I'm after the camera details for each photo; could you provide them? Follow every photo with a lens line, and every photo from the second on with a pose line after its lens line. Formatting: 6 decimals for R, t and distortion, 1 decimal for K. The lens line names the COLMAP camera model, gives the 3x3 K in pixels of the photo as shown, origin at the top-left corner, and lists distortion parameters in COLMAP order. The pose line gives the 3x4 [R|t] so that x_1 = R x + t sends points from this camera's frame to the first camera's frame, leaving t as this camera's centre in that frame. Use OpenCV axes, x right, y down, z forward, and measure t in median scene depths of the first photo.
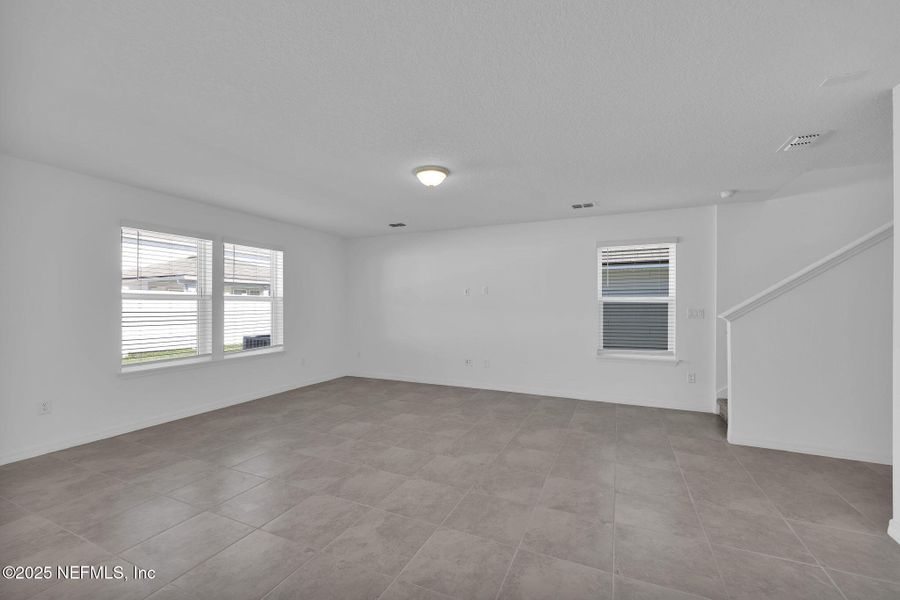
lens RADIAL K [[370.3, 0, 442.7], [0, 370.3, 303.1], [0, 0, 1]] dist [0.003029, 0.001242]
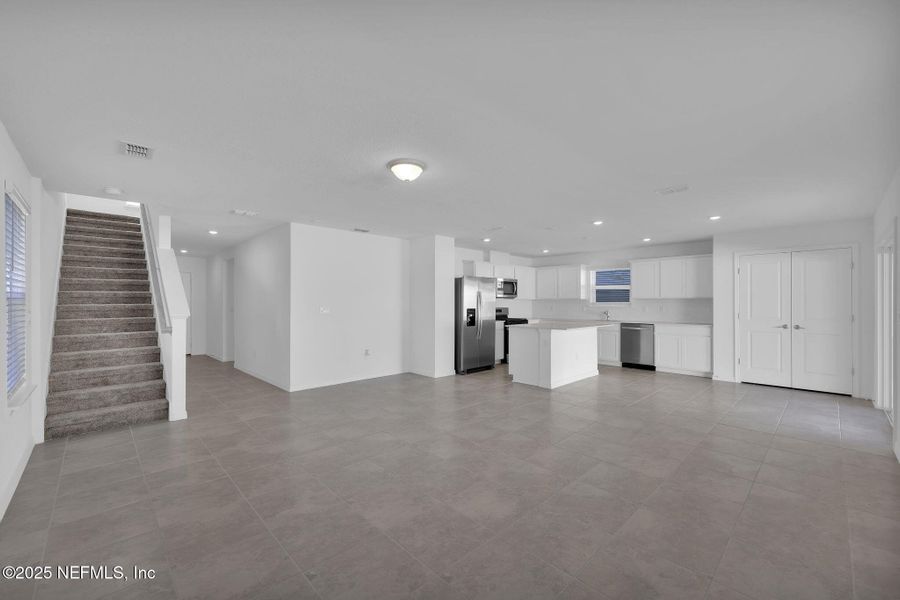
lens RADIAL K [[370.3, 0, 445.1], [0, 370.3, 300.9], [0, 0, 1]] dist [0.003029, 0.001242]
pose [[-0.932217, -0.003067, 0.361887, -0.363564], [-0.005364, 0.999971, -0.005343, -0.004612], [-0.361860, -0.006921, -0.932207, 1.445440]]
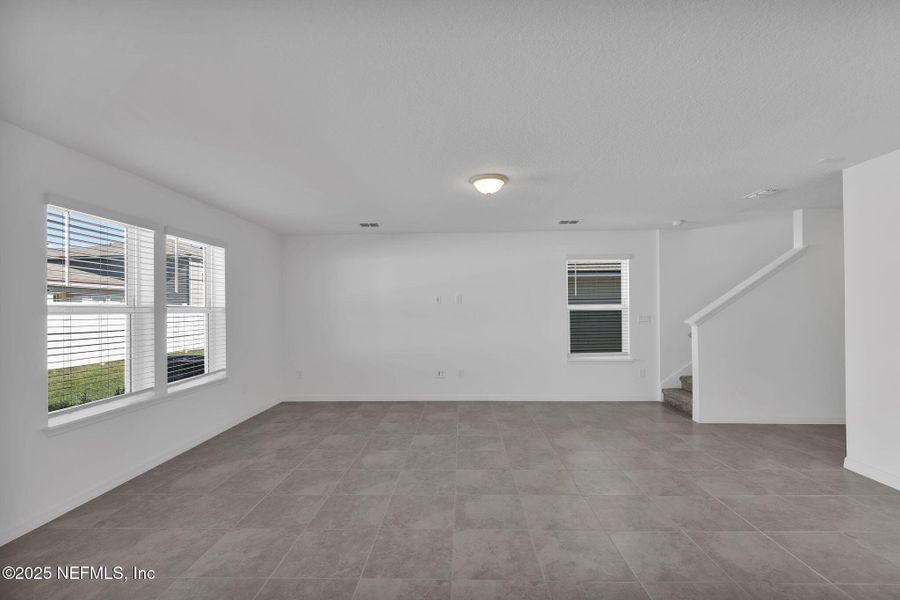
lens RADIAL K [[400.0, 0, 443.6], [0, 400.0, 303.6], [0, 0, 1]] dist [0.004521, -0.000312]
pose [[0.921947, -0.003397, 0.387302, -0.425824], [0.008000, 0.999915, -0.010272, -0.014334], [-0.387234, 0.012568, 0.921896, 0.064392]]
